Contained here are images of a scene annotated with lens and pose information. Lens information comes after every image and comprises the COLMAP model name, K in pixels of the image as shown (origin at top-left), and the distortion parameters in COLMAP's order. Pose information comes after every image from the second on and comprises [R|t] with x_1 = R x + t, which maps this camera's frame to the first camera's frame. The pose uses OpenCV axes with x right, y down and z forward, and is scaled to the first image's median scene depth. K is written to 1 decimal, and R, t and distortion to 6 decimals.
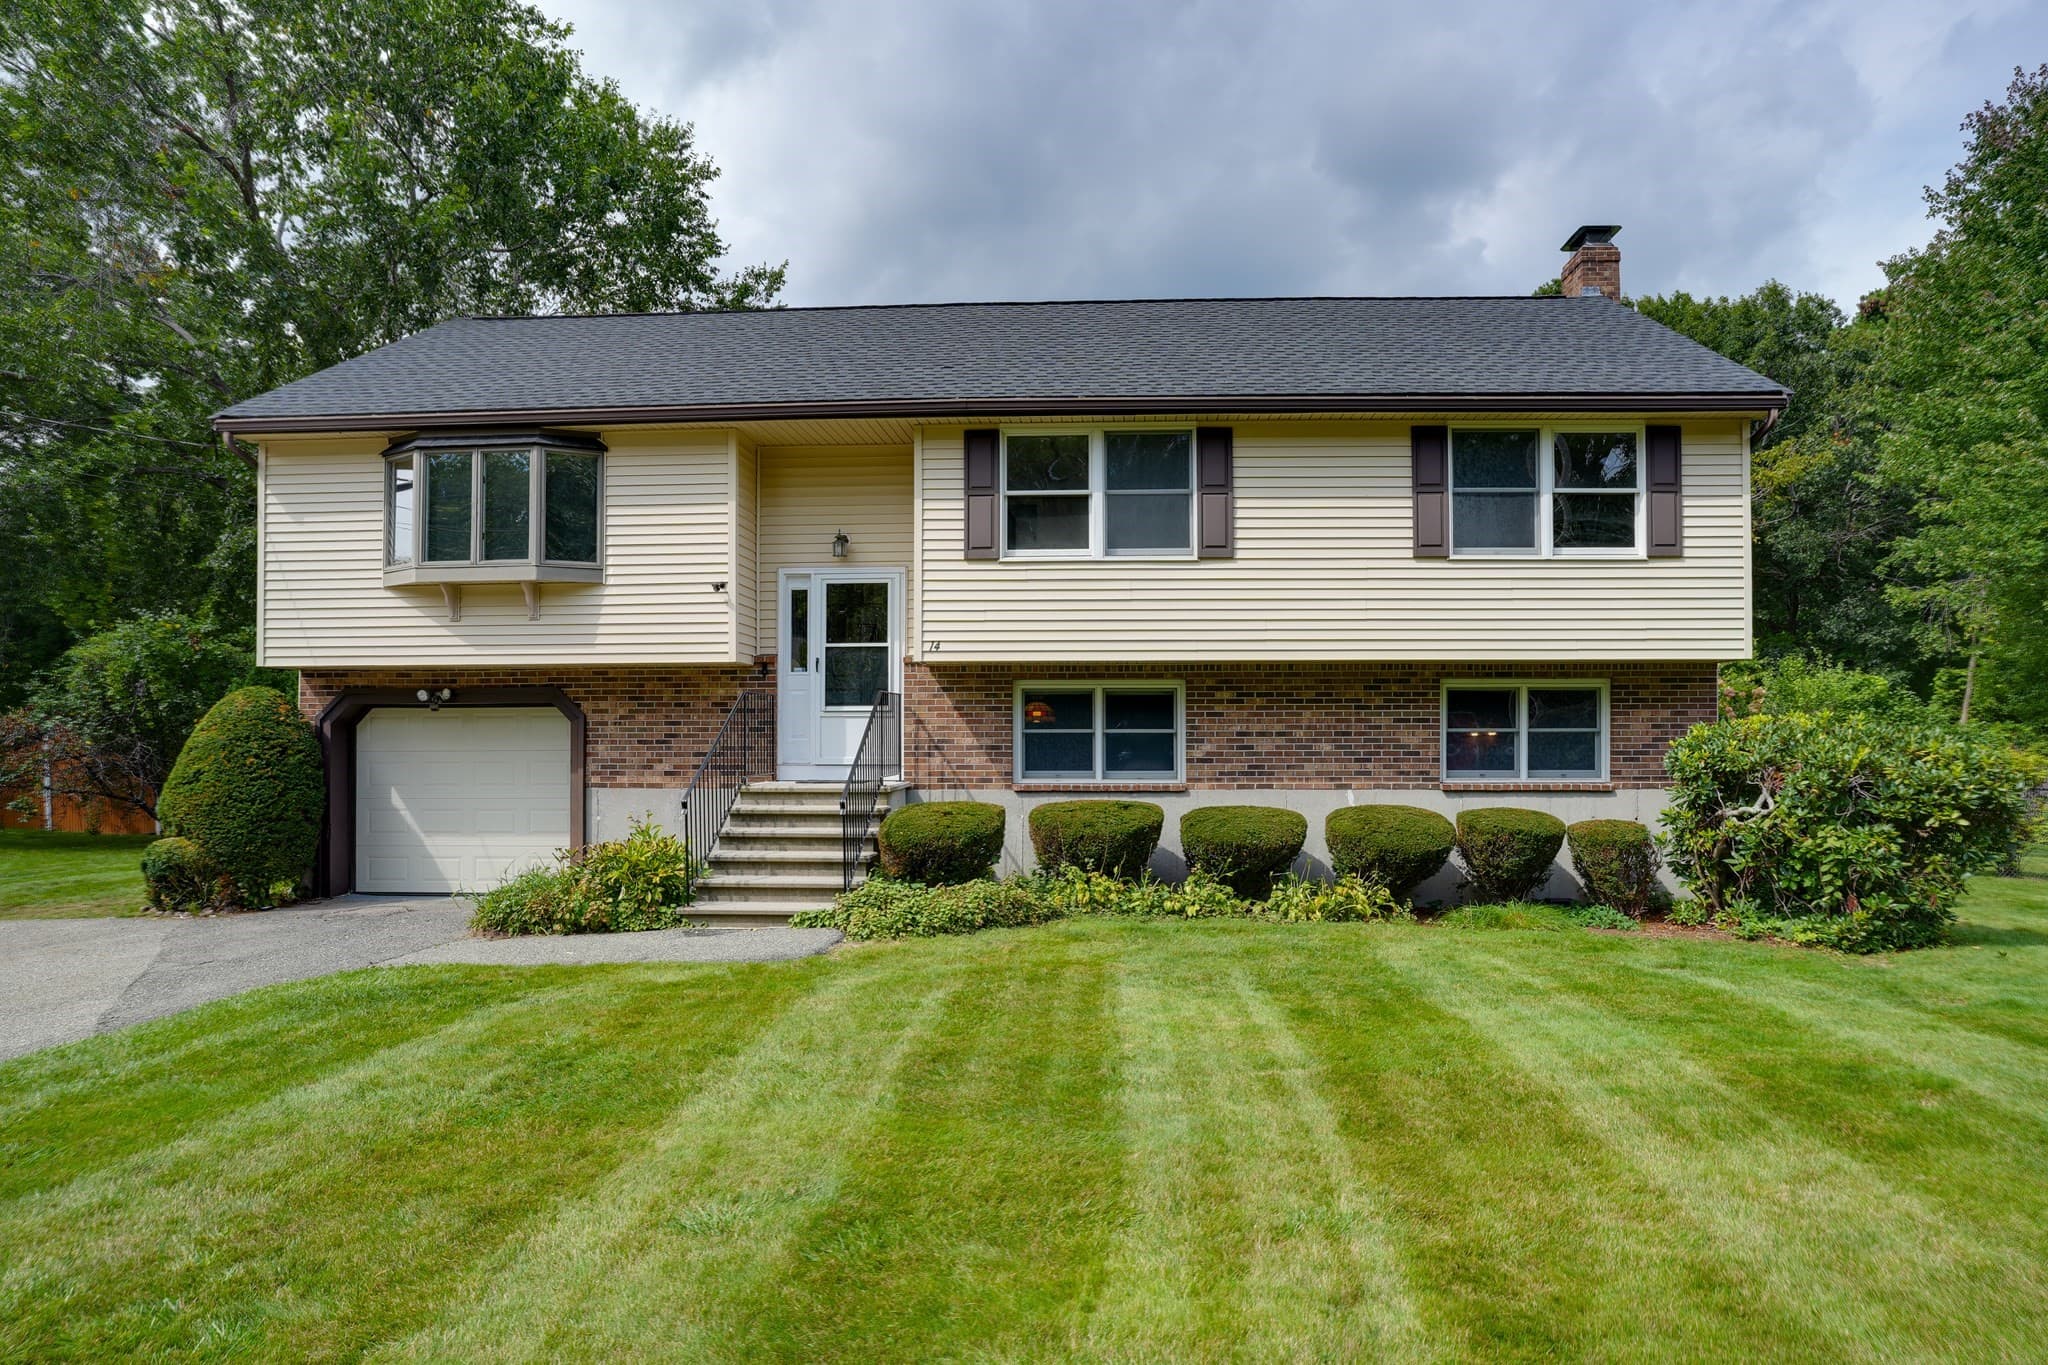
lens RADIAL K [[1173.9, 0, 1080.4], [0, 1173.9, 756.6], [0, 0, 1]] dist [-0.035554, 0.013714]
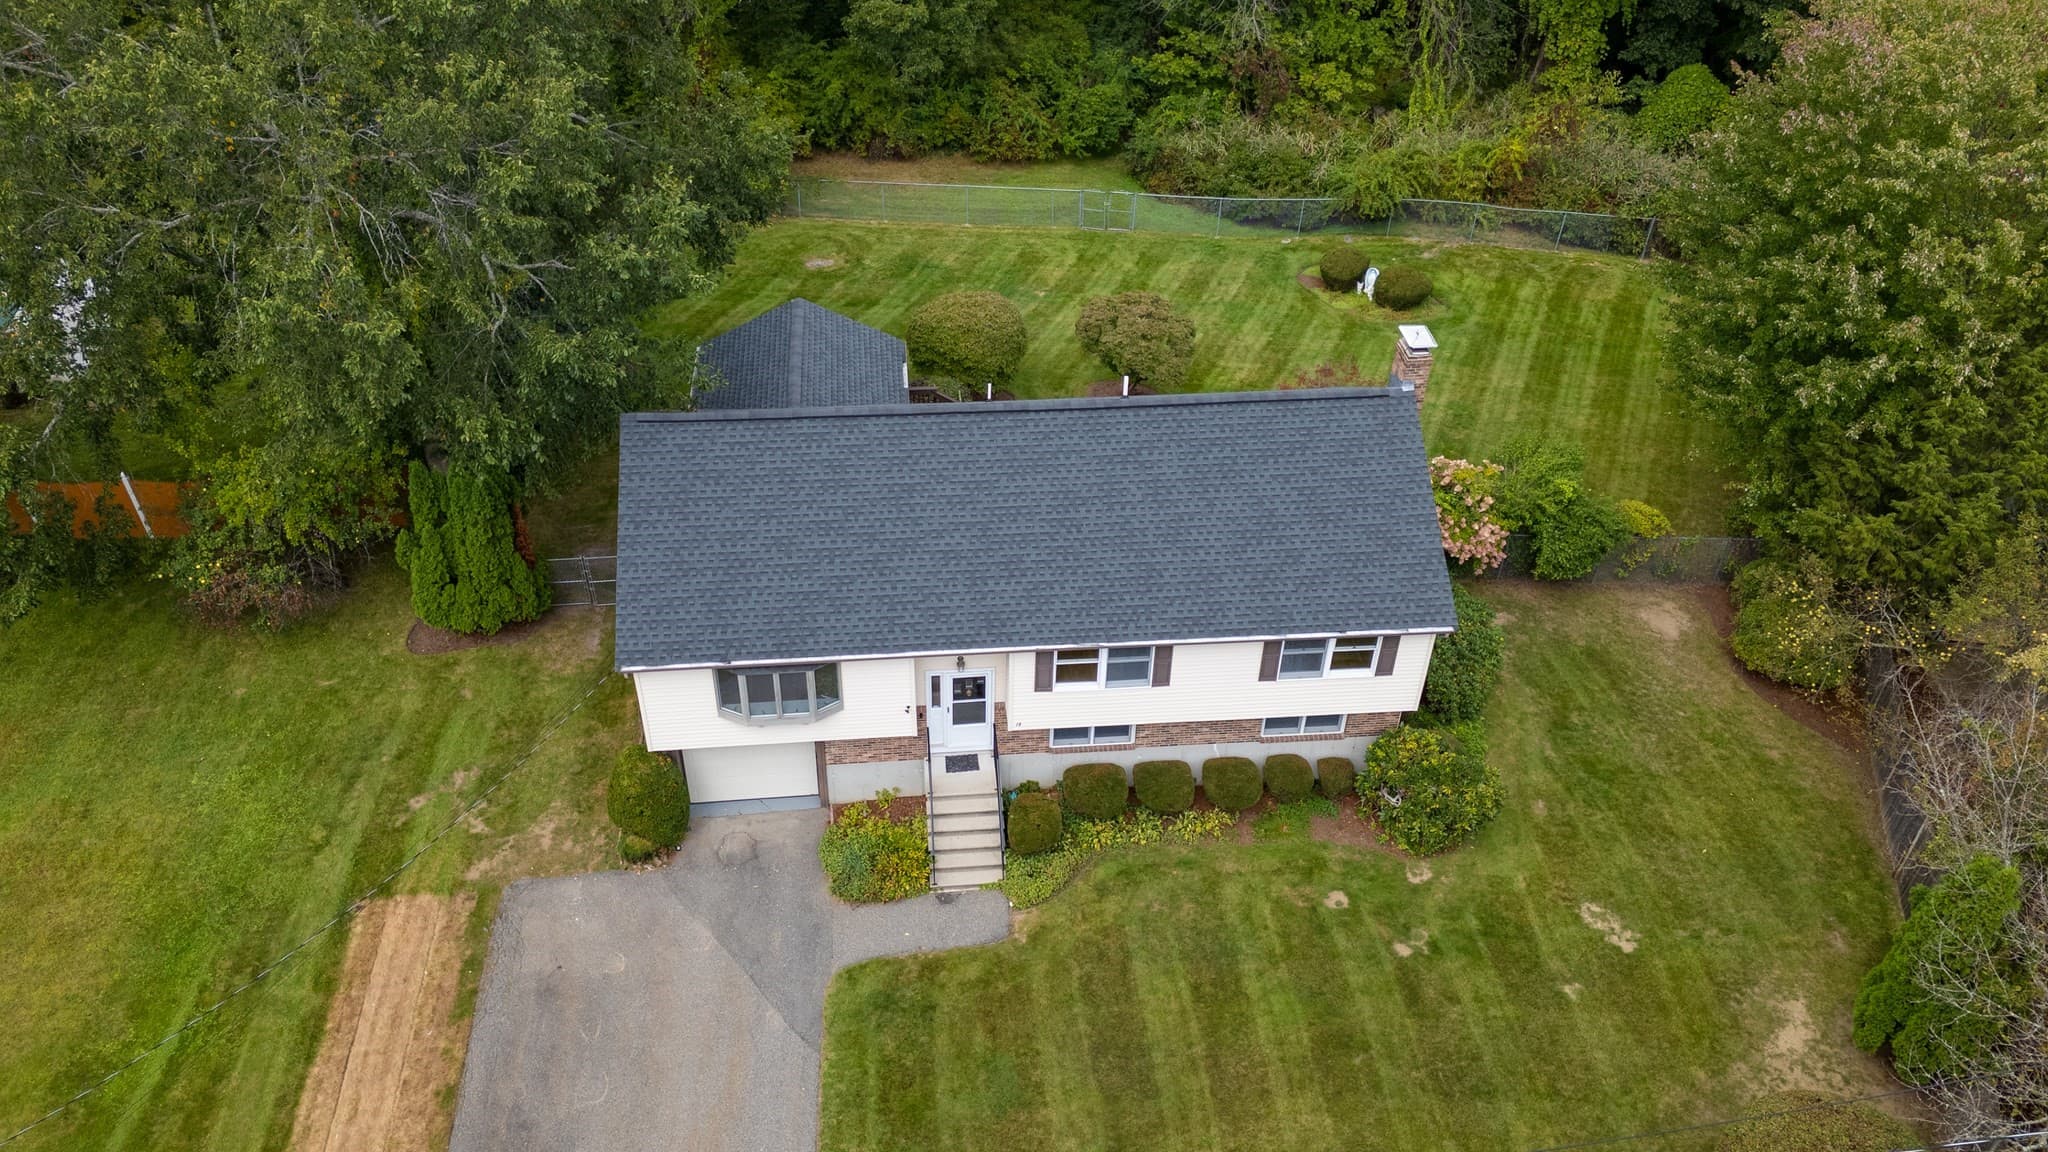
lens RADIAL K [[1530.5, 0, 1027.3], [0, 1530.5, 569.4], [0, 0, 1]] dist [0.025189, -0.005632]
pose [[0.990894, -0.065877, 0.117426, -0.396891], [-0.020058, 0.790176, 0.612551, -1.885295], [-0.133141, -0.609329, 0.781660, -0.861099]]
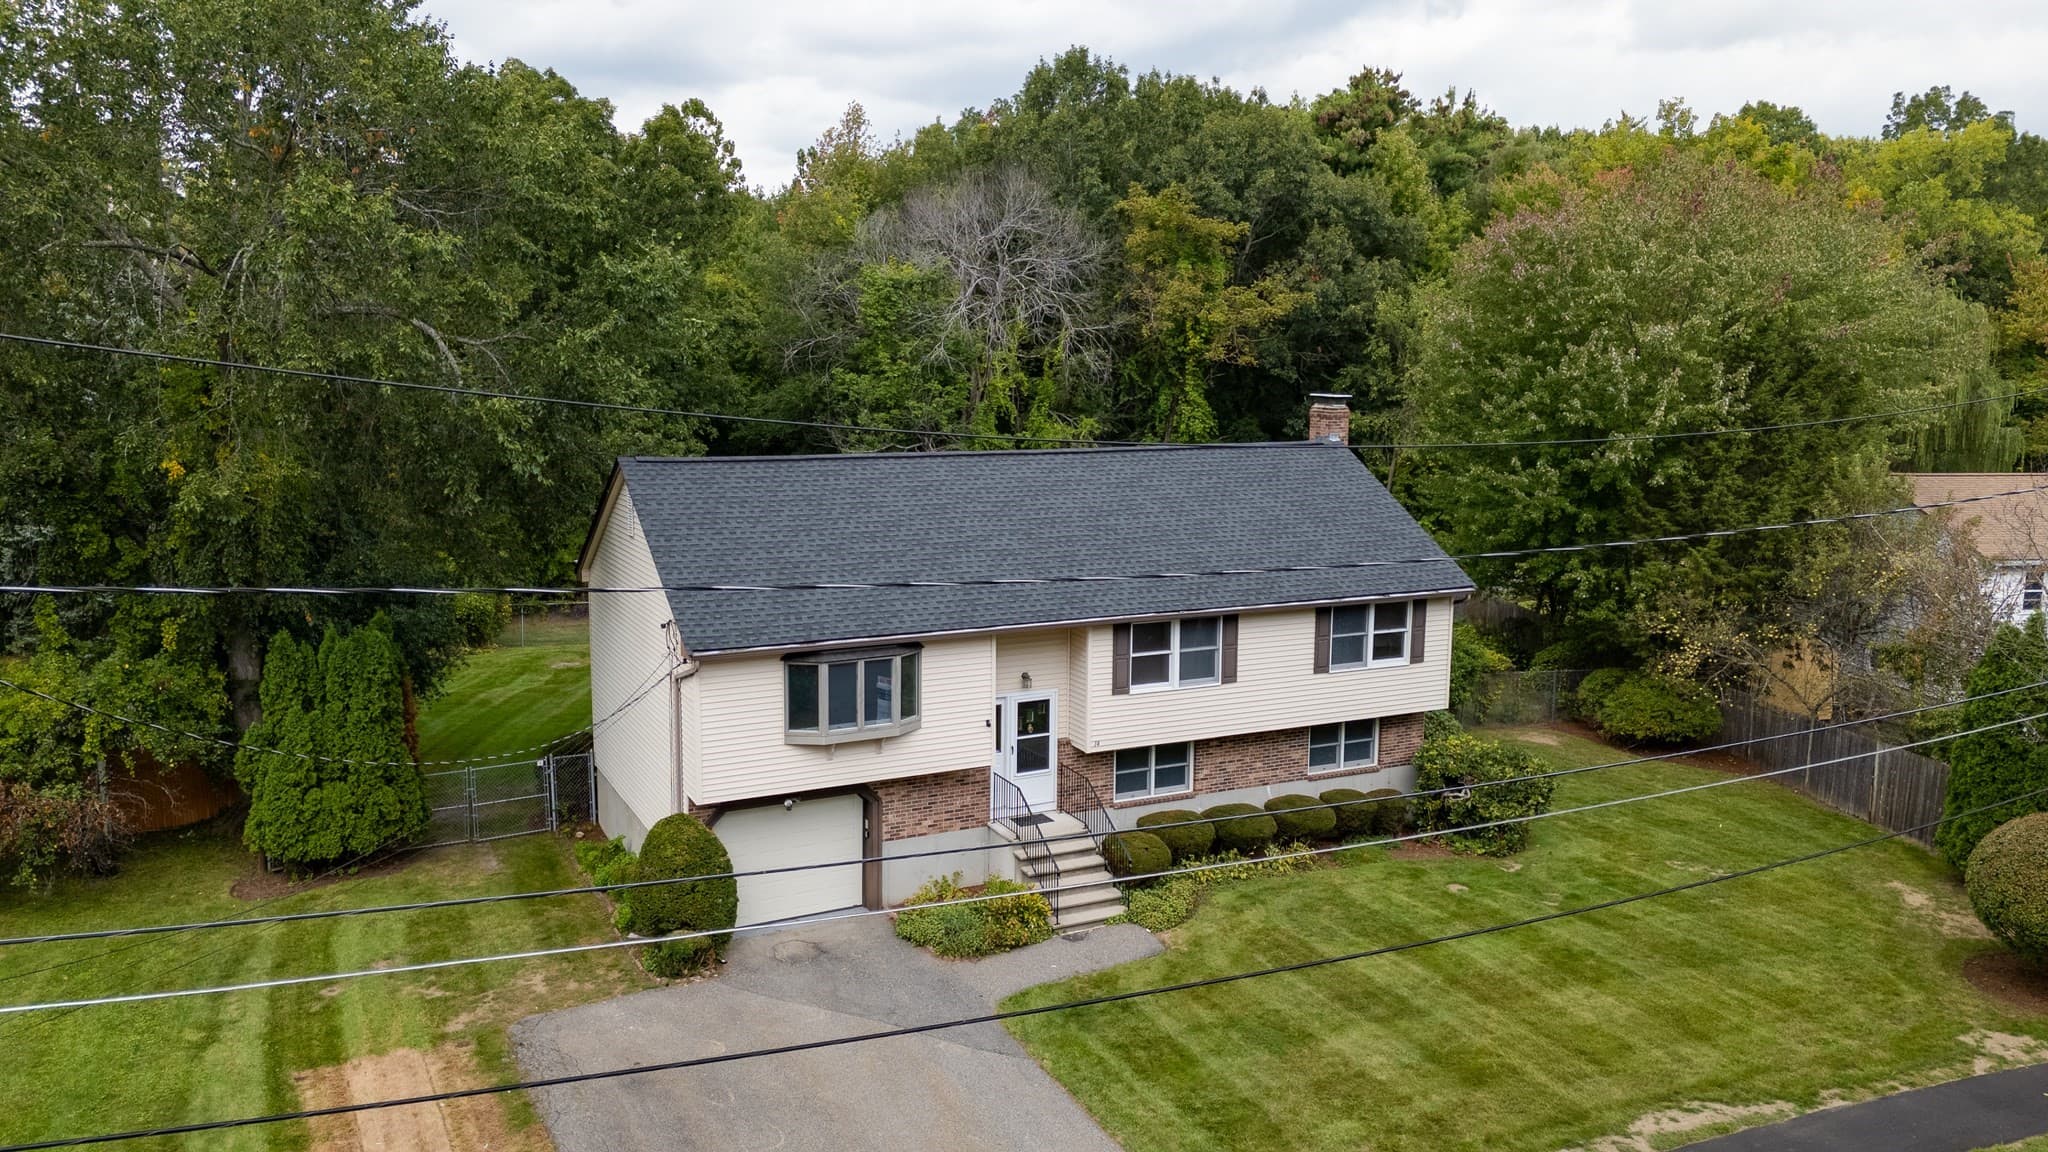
lens RADIAL K [[1530.5, 0, 1024.9], [0, 1530.5, 568.2], [0, 0, 1]] dist [0.025189, -0.005632]
pose [[0.874112, -0.062374, 0.481703, -1.325150], [-0.009201, 0.989416, 0.144812, -0.694313], [-0.485637, -0.131014, 0.864287, -0.920452]]
